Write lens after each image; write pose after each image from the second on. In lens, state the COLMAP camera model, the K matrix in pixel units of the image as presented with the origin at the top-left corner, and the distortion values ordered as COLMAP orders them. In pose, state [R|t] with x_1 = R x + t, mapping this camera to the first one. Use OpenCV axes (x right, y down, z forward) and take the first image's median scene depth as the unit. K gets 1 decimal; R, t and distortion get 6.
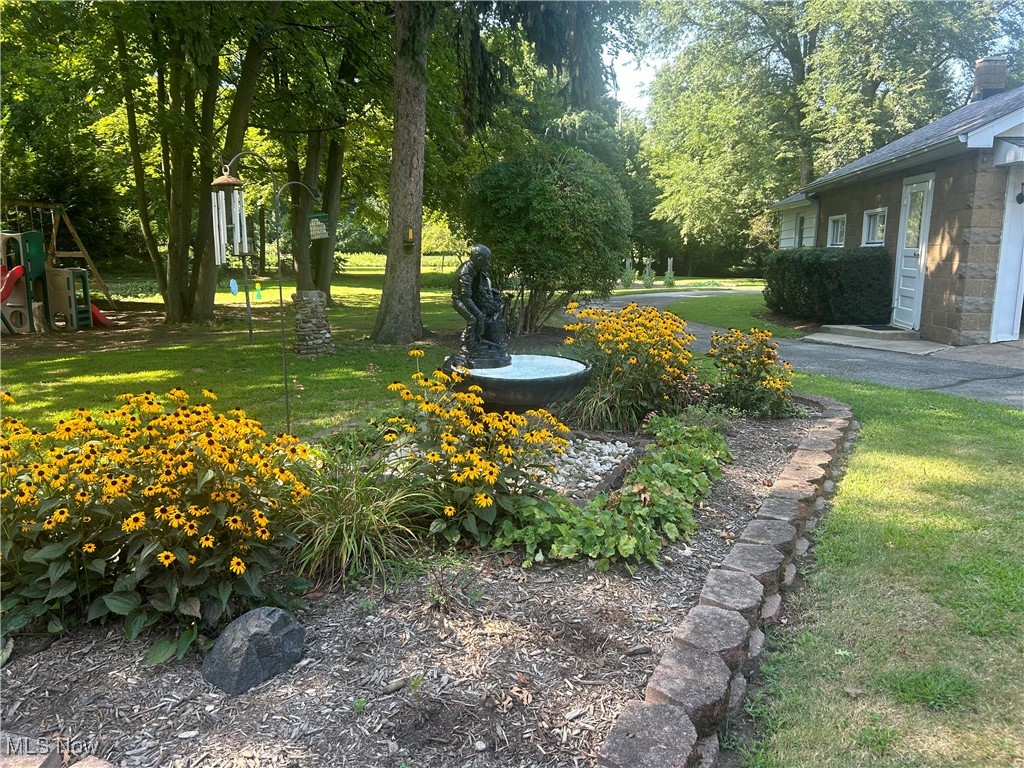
lens RADIAL K [[769.3, 0, 516.6], [0, 769.3, 377.6], [0, 0, 1]] dist [0.054991, -0.064499]
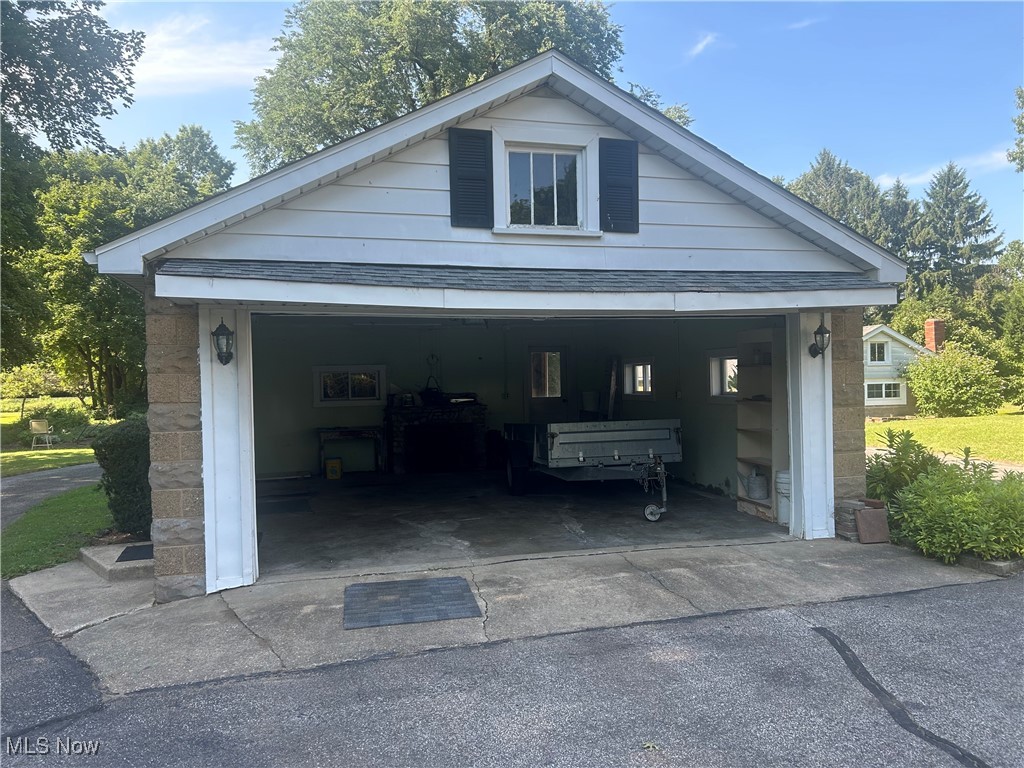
lens RADIAL K [[769.3, 0, 502.5], [0, 769.3, 377.6], [0, 0, 1]] dist [0.054991, -0.064499]
pose [[0.937573, -0.027123, 0.346730, 0.145606], [0.084007, 0.985096, -0.150098, -0.023307], [-0.337492, 0.169855, 0.925877, 0.081902]]
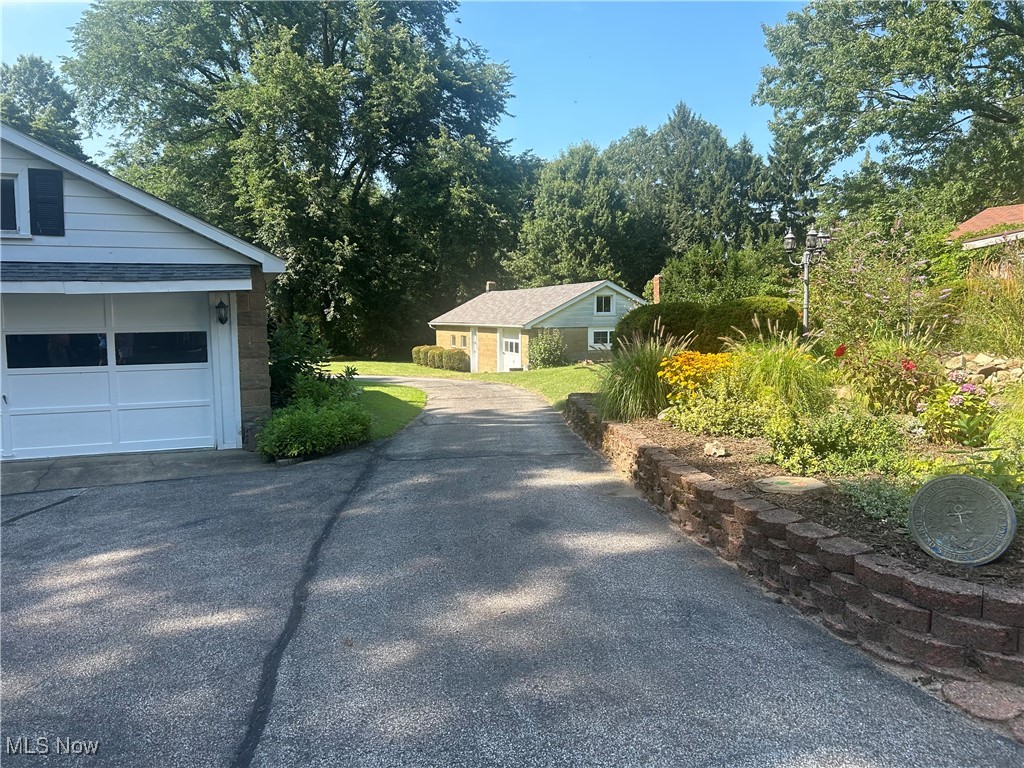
lens RADIAL K [[769.3, 0, 498.0], [0, 769.3, 383.9], [0, 0, 1]] dist [0.054991, -0.064499]
pose [[0.900510, -0.056246, 0.431182, 0.251658], [0.088505, 0.994550, -0.055106, -0.005660], [-0.425733, 0.087785, 0.900581, -0.053793]]
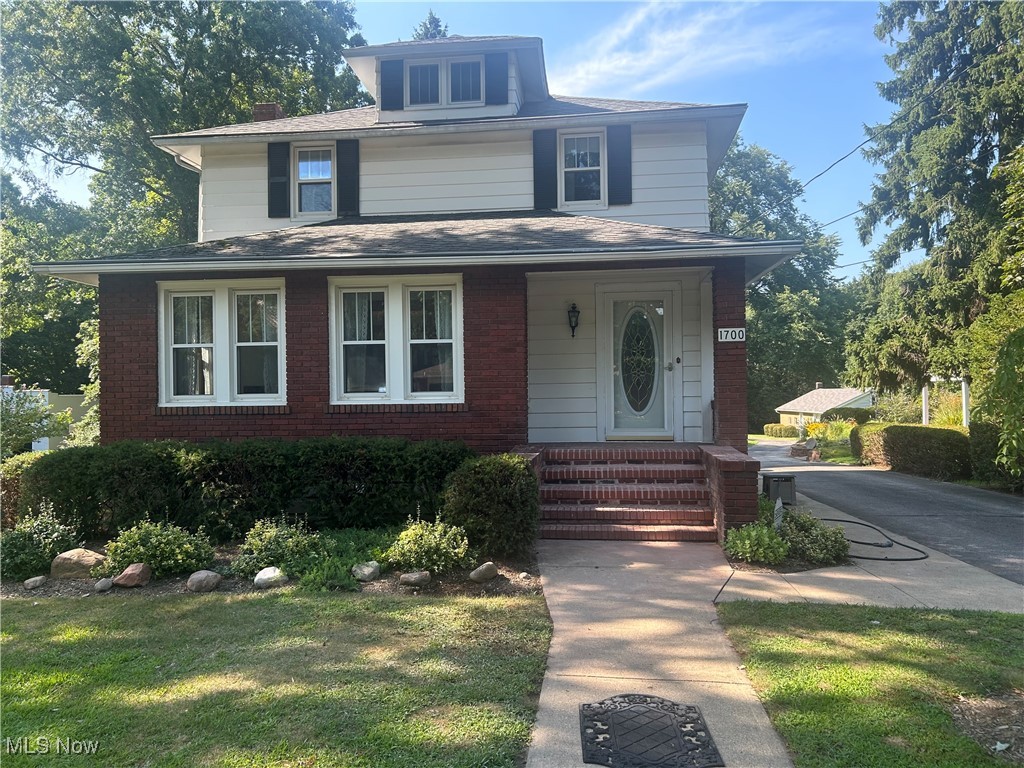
lens RADIAL K [[769.3, 0, 509.2], [0, 769.3, 387.8], [0, 0, 1]] dist [0.054991, -0.064499]
pose [[0.999742, -0.020828, -0.009035, 0.062294], [0.018873, 0.983638, -0.179165, 0.088817], [0.012619, 0.178948, 0.983778, -0.742571]]
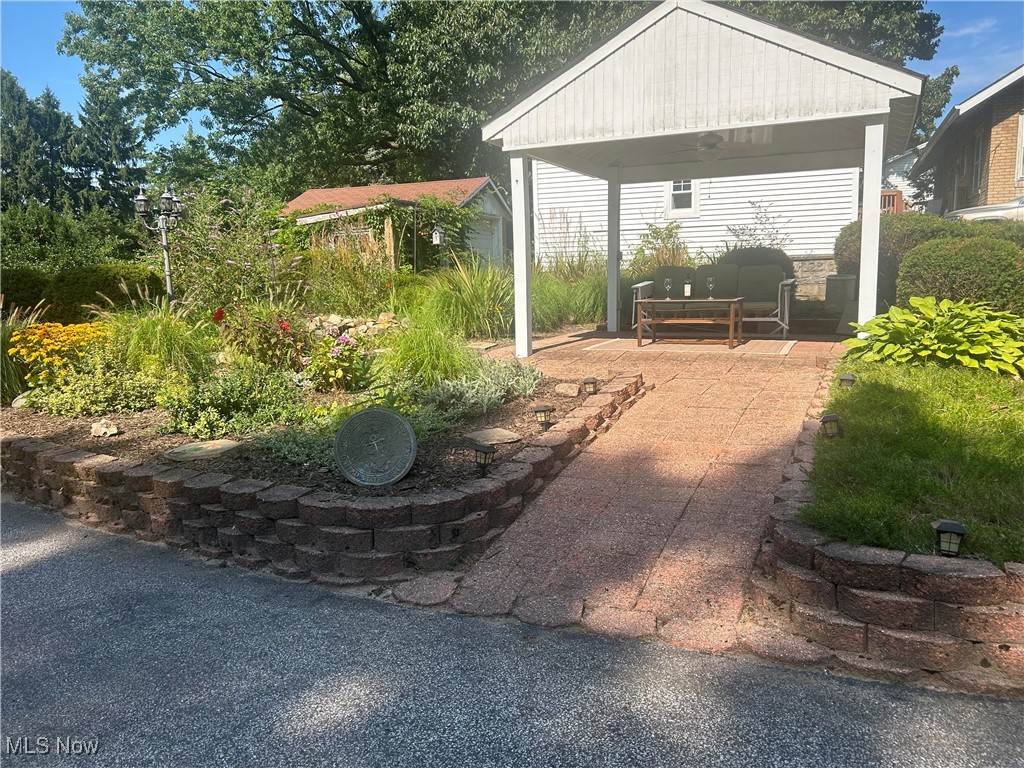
lens RADIAL K [[769.3, 0, 518.0], [0, 769.3, 390.4], [0, 0, 1]] dist [0.054991, -0.064499]
pose [[0.289317, -0.151226, 0.945212, 0.248273], [0.182471, 0.978048, 0.100627, -0.004243], [-0.939681, 0.143361, 0.310561, -0.043064]]
